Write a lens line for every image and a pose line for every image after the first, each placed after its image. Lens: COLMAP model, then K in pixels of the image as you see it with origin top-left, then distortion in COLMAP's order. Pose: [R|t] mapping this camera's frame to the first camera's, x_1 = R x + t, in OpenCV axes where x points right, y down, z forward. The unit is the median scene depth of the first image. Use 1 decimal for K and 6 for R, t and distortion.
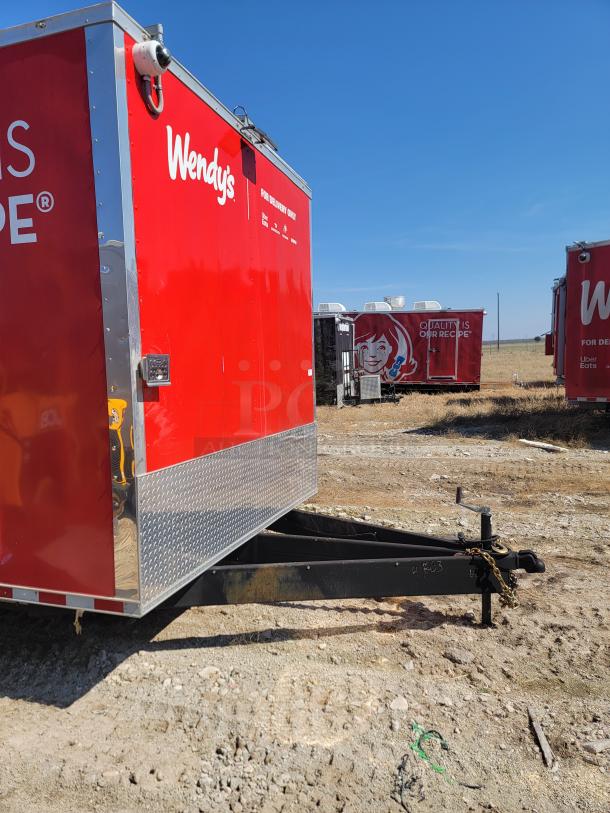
lens RADIAL K [[561.5, 0, 307.0], [0, 561.5, 415.9], [0, 0, 1]] dist [0.084855, -0.066981]
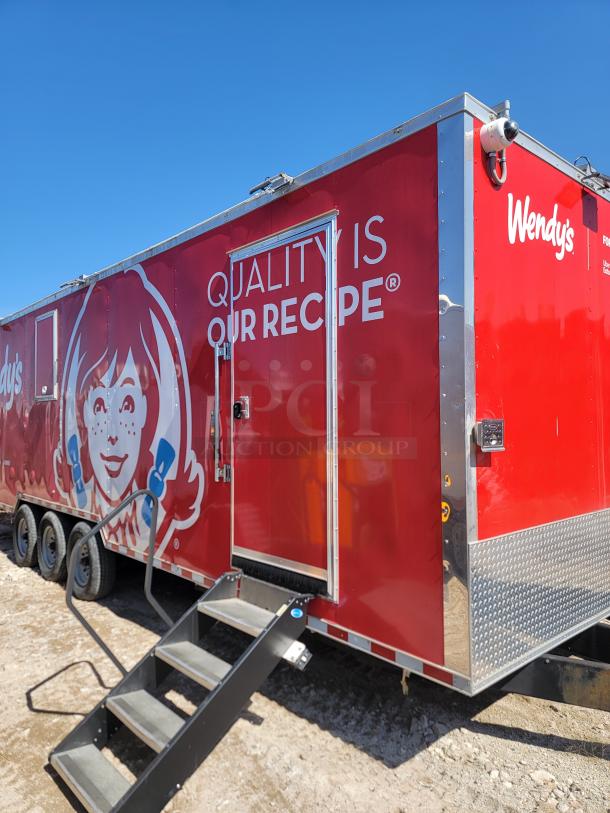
lens RADIAL K [[560.0, 0, 305.0], [0, 560.0, 406.5], [0, 0, 1]] dist [0.097645, -0.085909]
pose [[0.871700, 0.003767, -0.490025, -0.060410], [-0.053463, 0.994732, -0.087459, -0.024858], [0.487114, 0.102437, 0.867310, -0.010383]]
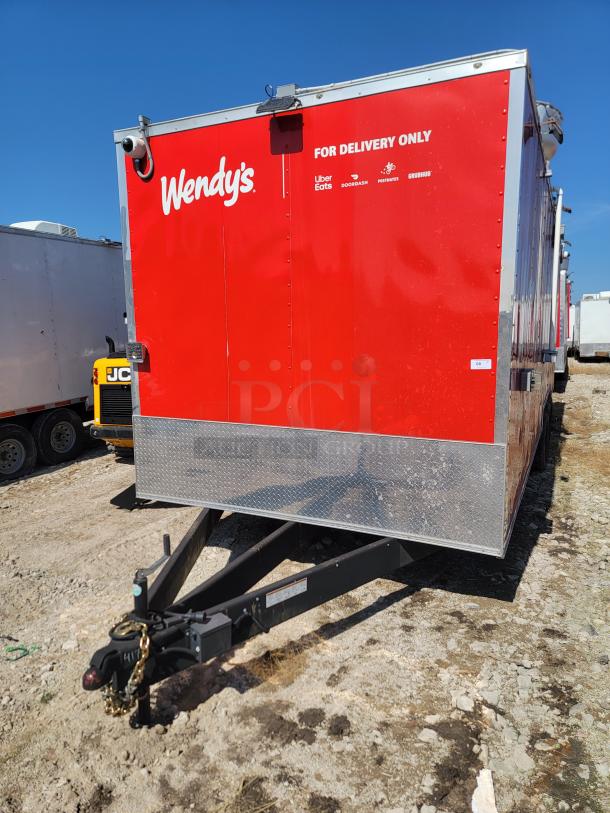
lens RADIAL K [[566.8, 0, 293.3], [0, 566.8, 404.5], [0, 0, 1]] dist [0.078640, -0.073205]
pose [[-0.126796, 0.162538, -0.978521, 1.140410], [-0.070333, 0.982527, 0.172317, -0.219856], [0.989432, 0.090671, -0.113149, 1.477813]]
